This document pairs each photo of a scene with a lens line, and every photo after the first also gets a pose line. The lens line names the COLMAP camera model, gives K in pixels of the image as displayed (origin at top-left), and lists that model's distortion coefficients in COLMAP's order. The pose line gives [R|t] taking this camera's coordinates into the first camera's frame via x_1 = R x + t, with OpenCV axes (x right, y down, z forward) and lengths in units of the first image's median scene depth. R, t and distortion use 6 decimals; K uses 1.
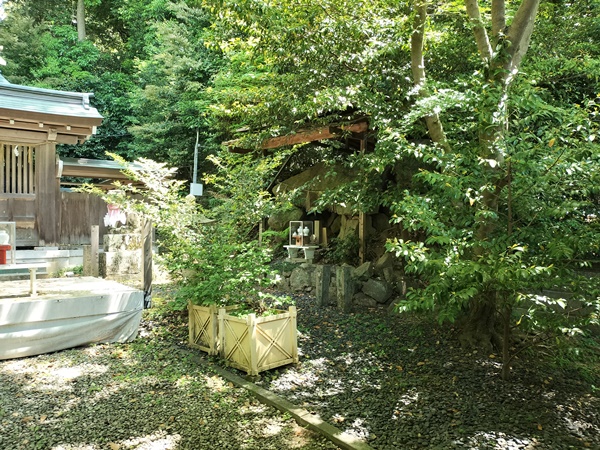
lens RADIAL K [[437.2, 0, 300.1], [0, 437.2, 224.3], [0, 0, 1]] dist [-0.027355, 0.006323]
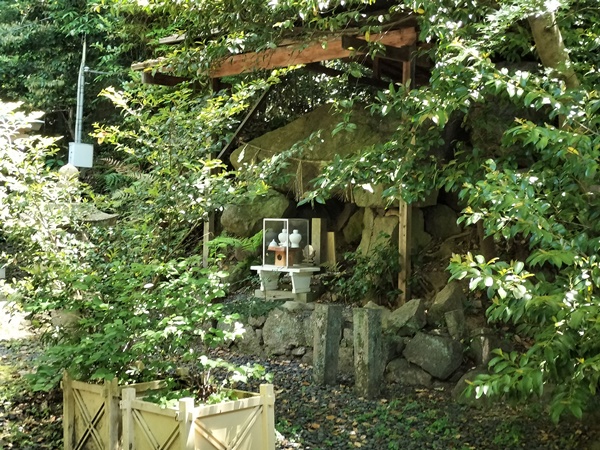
lens RADIAL K [[437.2, 0, 299.8], [0, 437.2, 224.7], [0, 0, 1]] dist [-0.027355, 0.006323]
pose [[0.999361, 0.008424, -0.034729, 0.037137], [-0.008594, 0.999952, -0.004751, 0.002262], [0.034687, 0.005046, 0.999385, 0.488577]]
